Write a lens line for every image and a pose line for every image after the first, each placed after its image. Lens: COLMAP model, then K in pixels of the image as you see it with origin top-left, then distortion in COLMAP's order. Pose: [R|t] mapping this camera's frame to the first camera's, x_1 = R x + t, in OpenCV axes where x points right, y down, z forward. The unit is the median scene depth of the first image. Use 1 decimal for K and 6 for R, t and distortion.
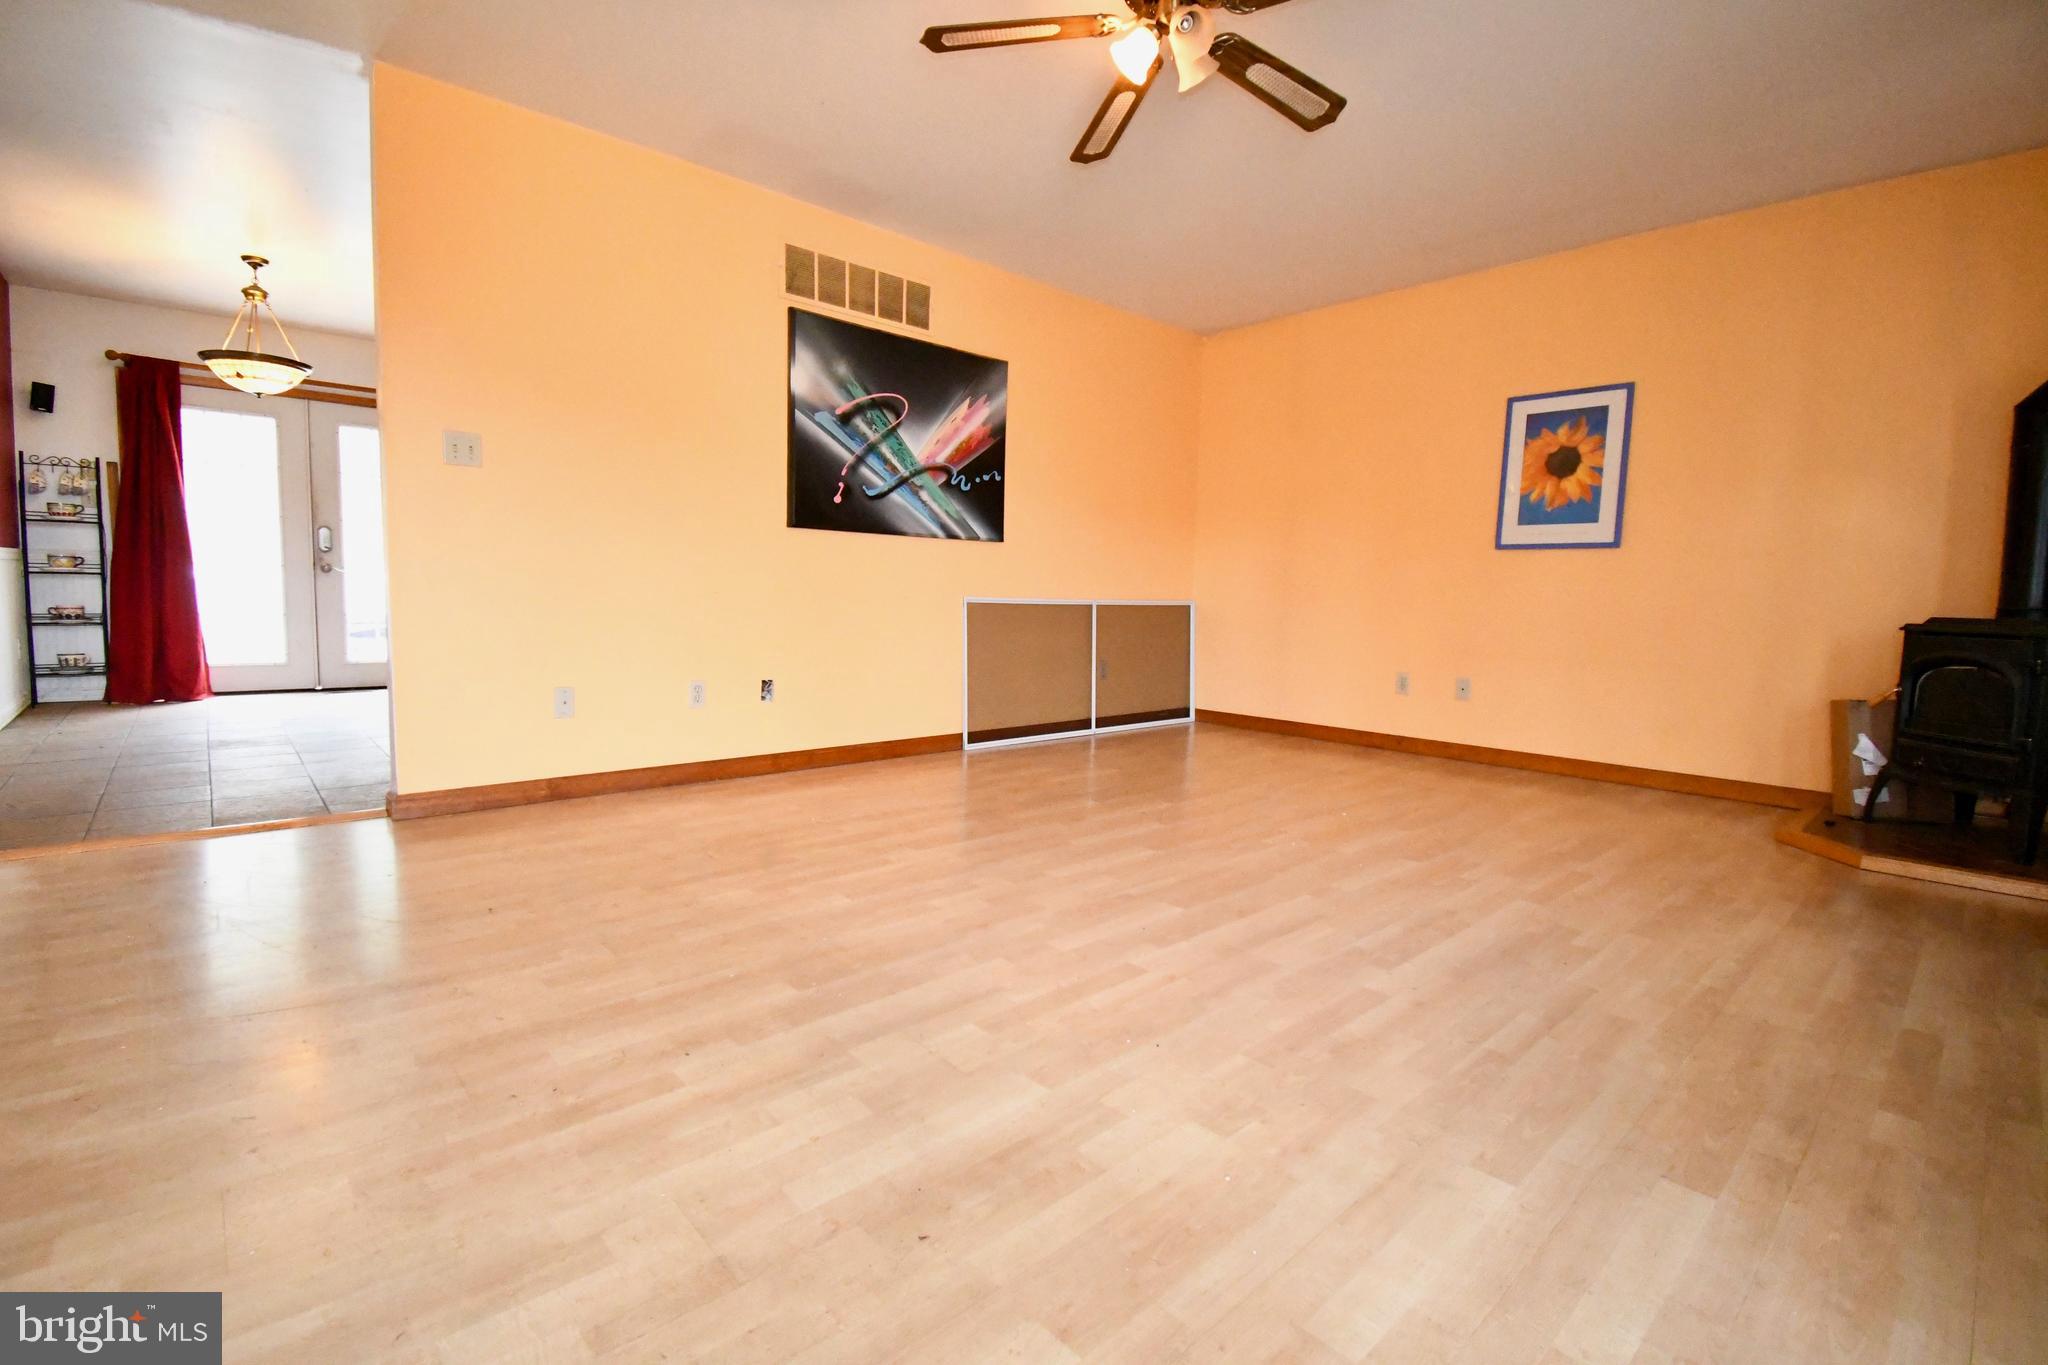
lens RADIAL K [[902.3, 0, 1026.2], [0, 902.3, 679.0], [0, 0, 1]] dist [0.021481, -0.026215]
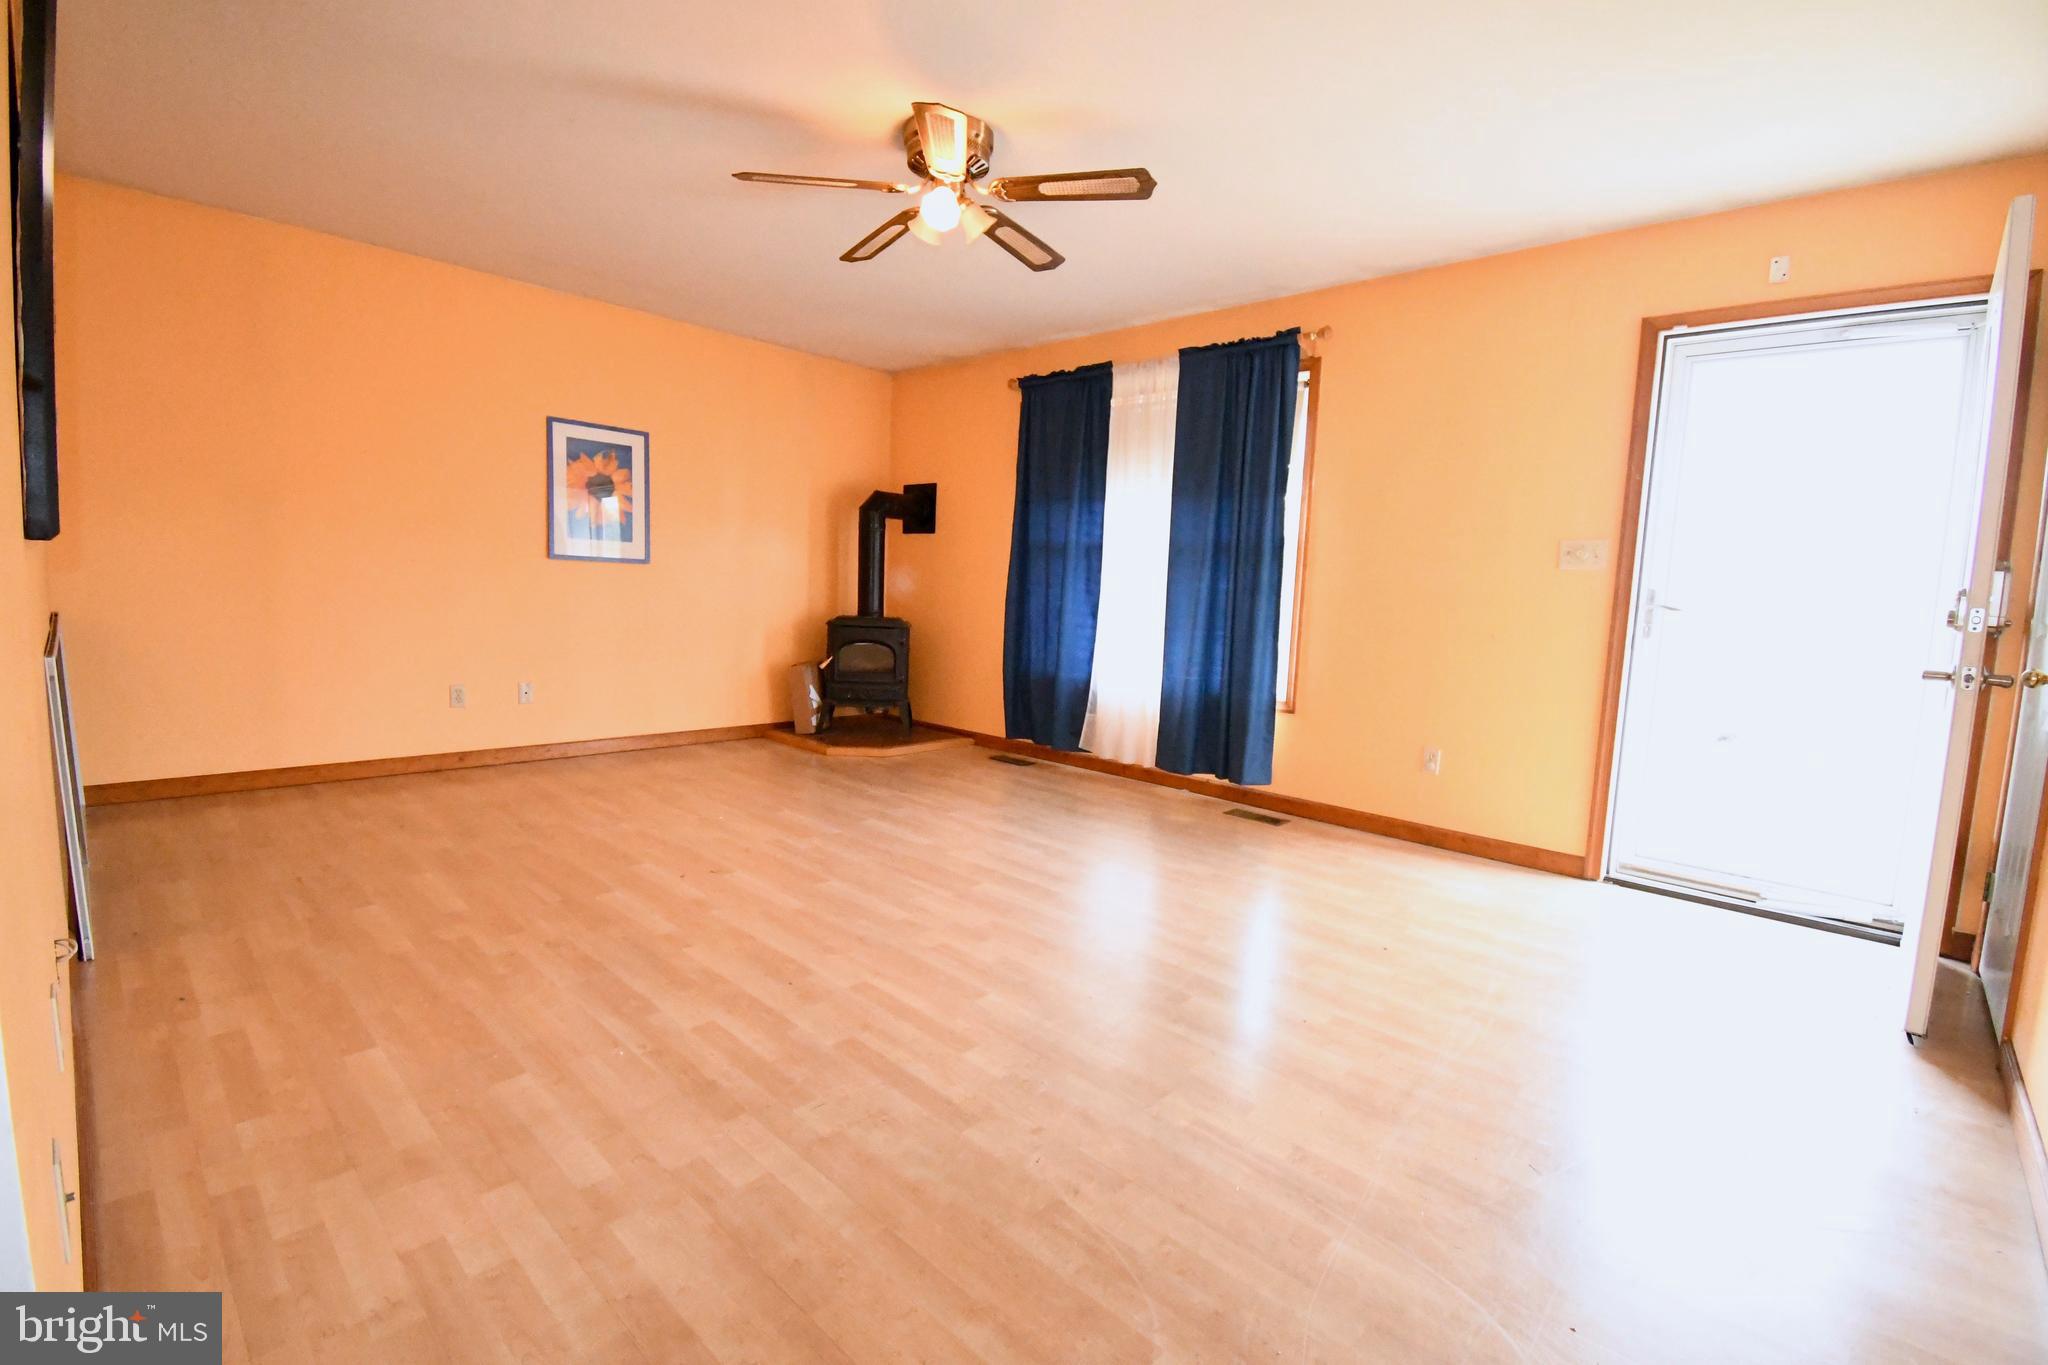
lens RADIAL K [[902.3, 0, 1026.2], [0, 902.3, 679.0], [0, 0, 1]] dist [0.021481, -0.026215]
pose [[-0.068592, -0.133431, 0.988682, -0.655292], [0.049047, 0.989366, 0.136926, -0.135586], [-0.996438, 0.057884, -0.061318, 0.574395]]
